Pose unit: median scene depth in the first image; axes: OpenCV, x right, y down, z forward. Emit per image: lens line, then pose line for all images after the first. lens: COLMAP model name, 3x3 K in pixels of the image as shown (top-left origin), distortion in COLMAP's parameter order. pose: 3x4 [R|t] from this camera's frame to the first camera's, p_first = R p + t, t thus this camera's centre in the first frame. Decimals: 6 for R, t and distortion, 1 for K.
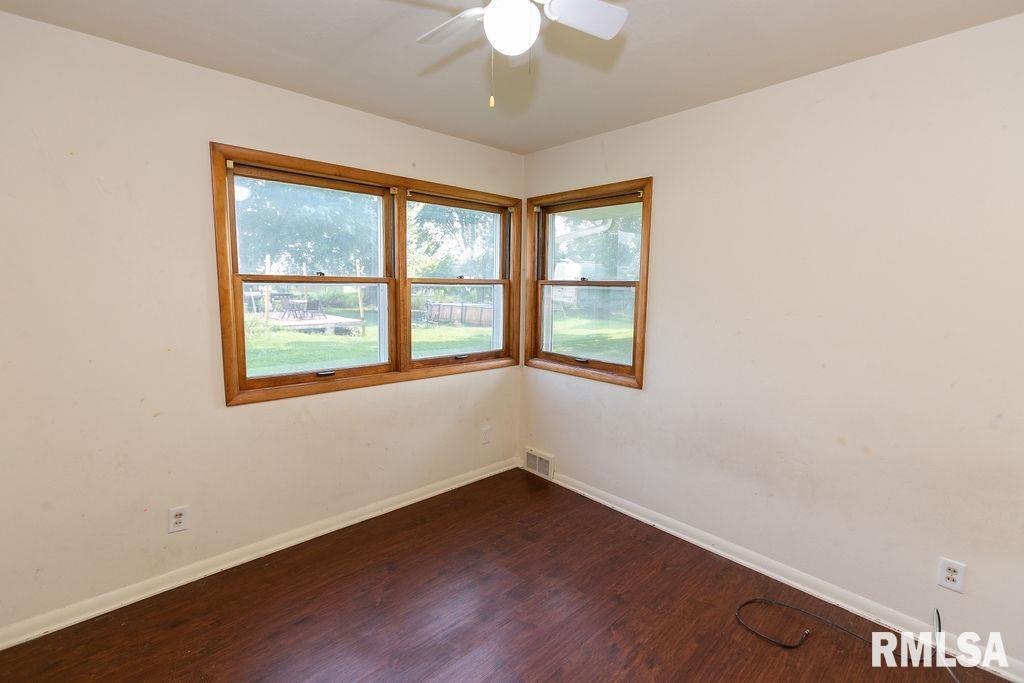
lens RADIAL K [[452.9, 0, 511.2], [0, 452.9, 331.9], [0, 0, 1]] dist [-0.026379, 0.014498]
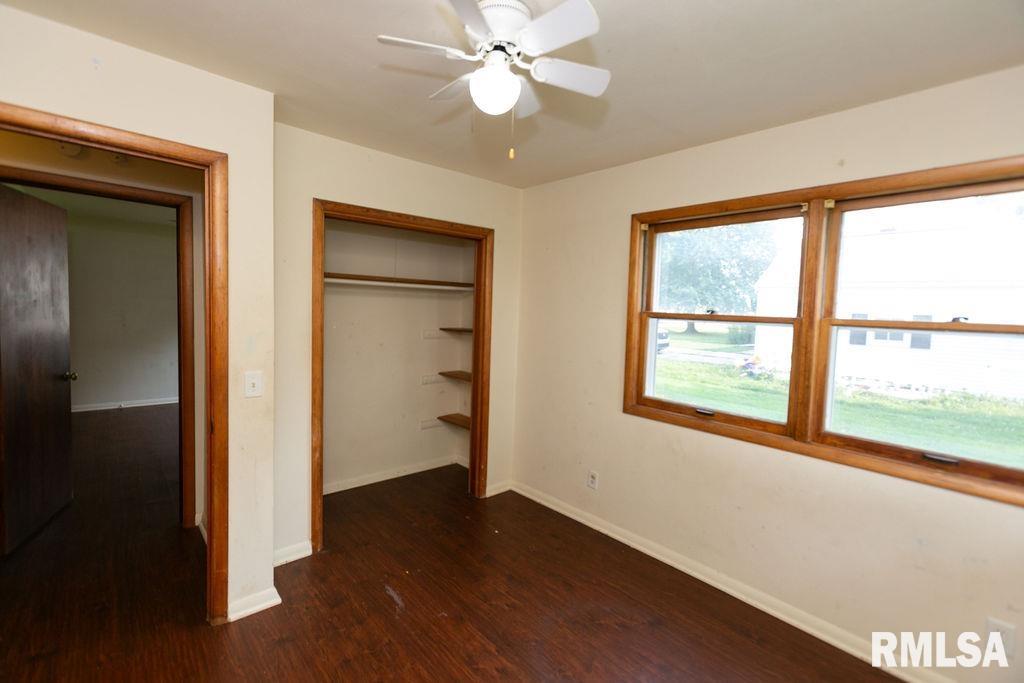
lens RADIAL K [[452.9, 0, 511.2], [0, 452.9, 331.9], [0, 0, 1]] dist [-0.026379, 0.014498]
pose [[-0.025827, 0.032368, -0.999142, 0.580155], [-0.141720, 0.989262, 0.035711, -0.056383], [0.989570, 0.142521, -0.020962, 0.579296]]
